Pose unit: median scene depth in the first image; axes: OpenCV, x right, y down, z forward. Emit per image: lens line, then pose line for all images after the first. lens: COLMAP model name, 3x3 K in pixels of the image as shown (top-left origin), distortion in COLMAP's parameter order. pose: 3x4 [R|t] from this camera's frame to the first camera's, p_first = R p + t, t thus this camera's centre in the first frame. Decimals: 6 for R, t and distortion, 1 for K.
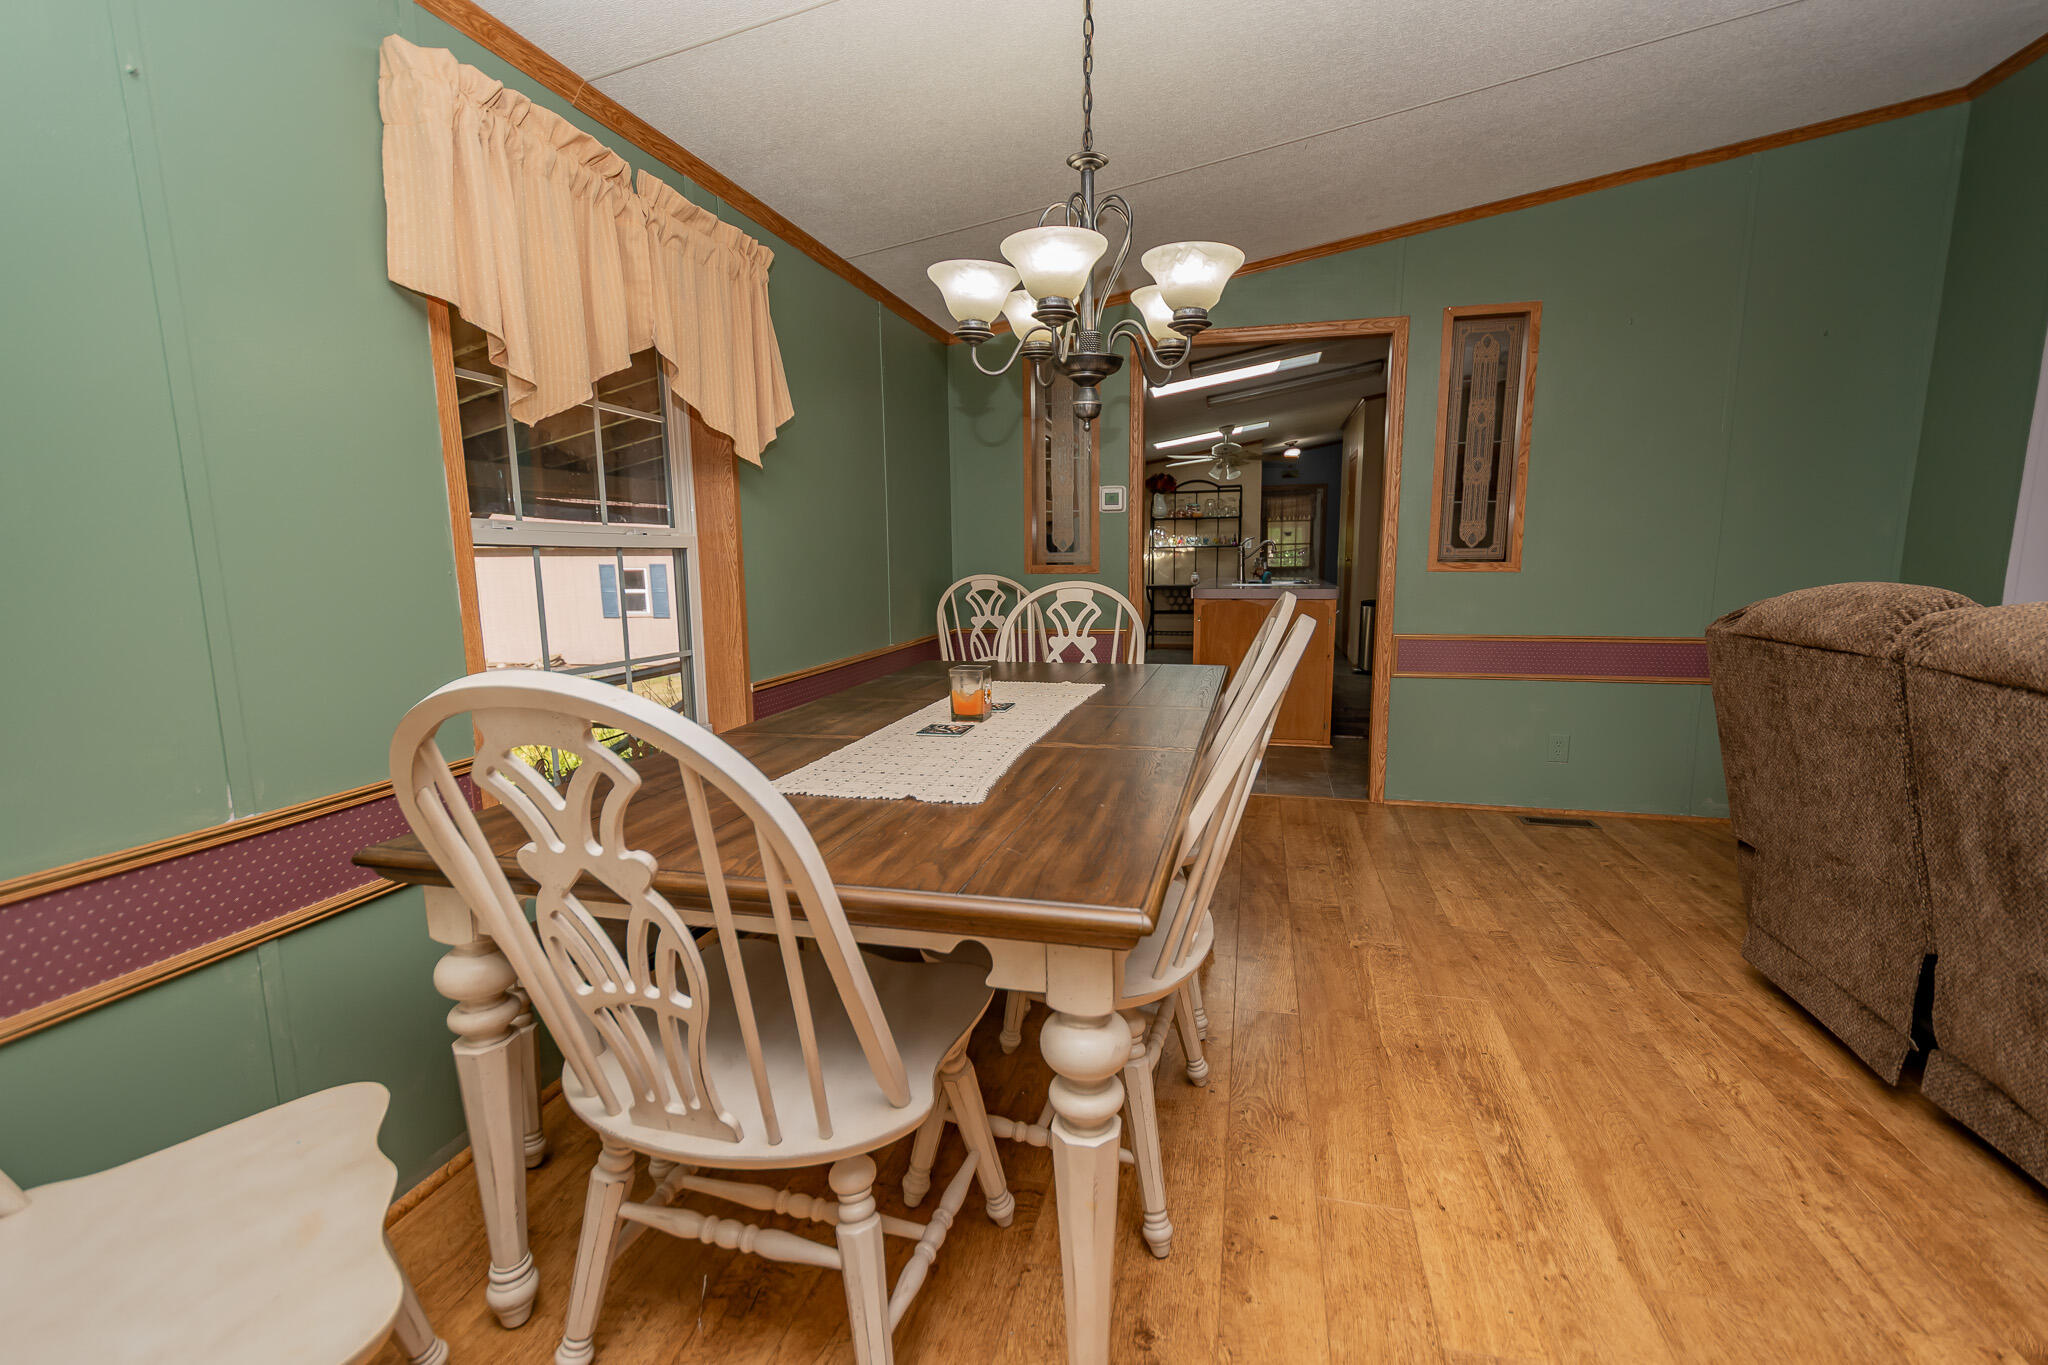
lens RADIAL K [[909.8, 0, 1047.7], [0, 909.8, 702.0], [0, 0, 1]] dist [0.024588, -0.007484]
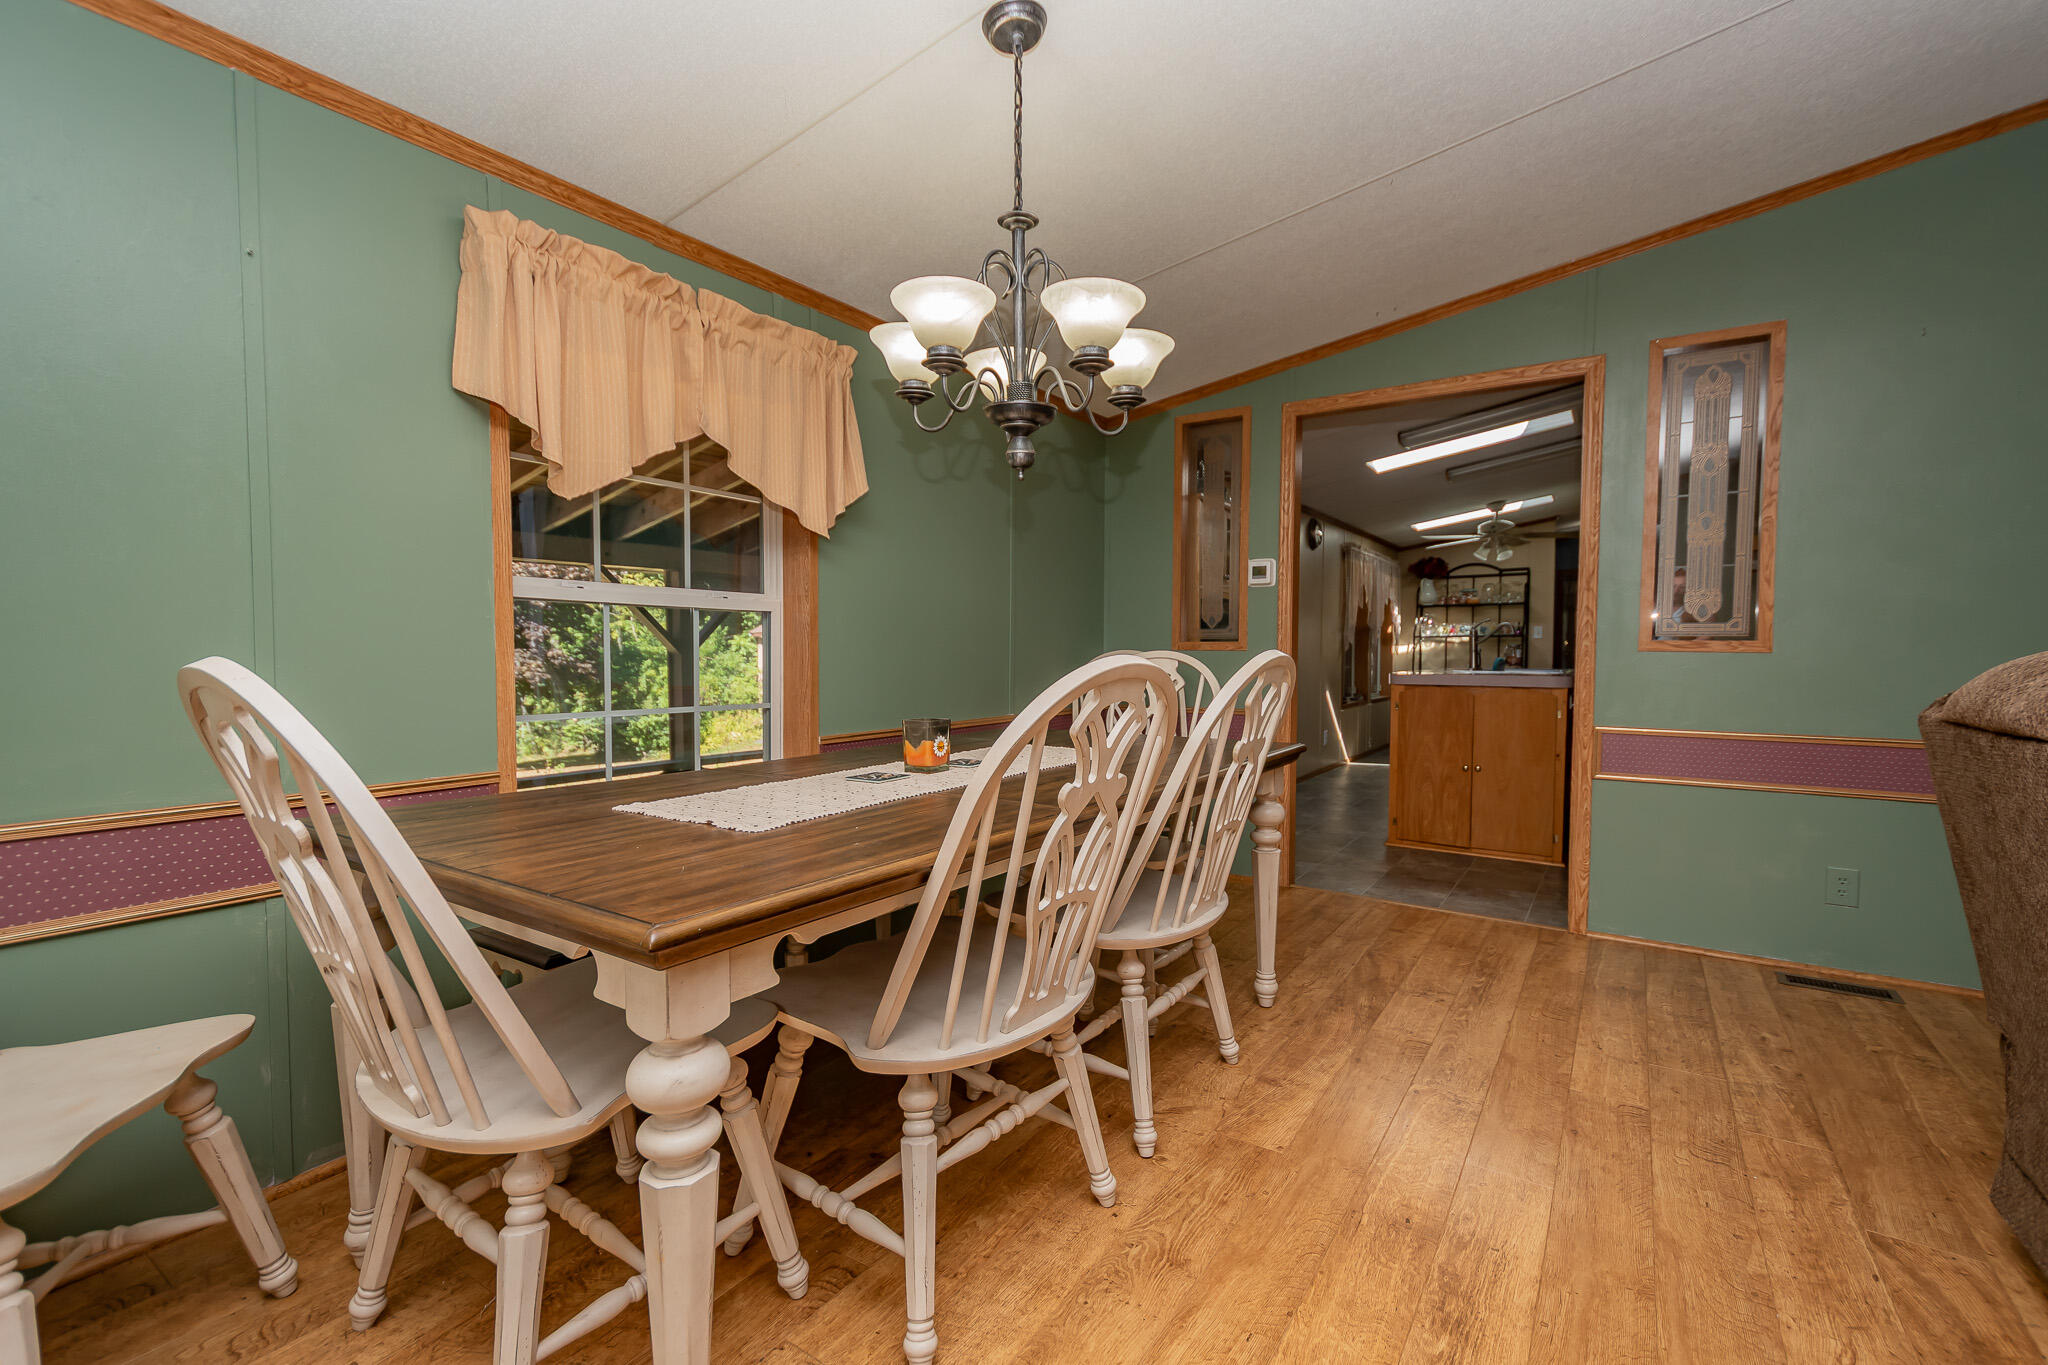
lens RADIAL K [[912.8, 0, 1053.8], [0, 912.8, 700.8], [0, 0, 1]] dist [0.020031, -0.006979]
pose [[0.937042, 0.030141, -0.347913, 0.304068], [-0.067597, 0.993081, -0.096028, 0.022391], [0.342612, 0.113500, 0.932596, 0.085202]]
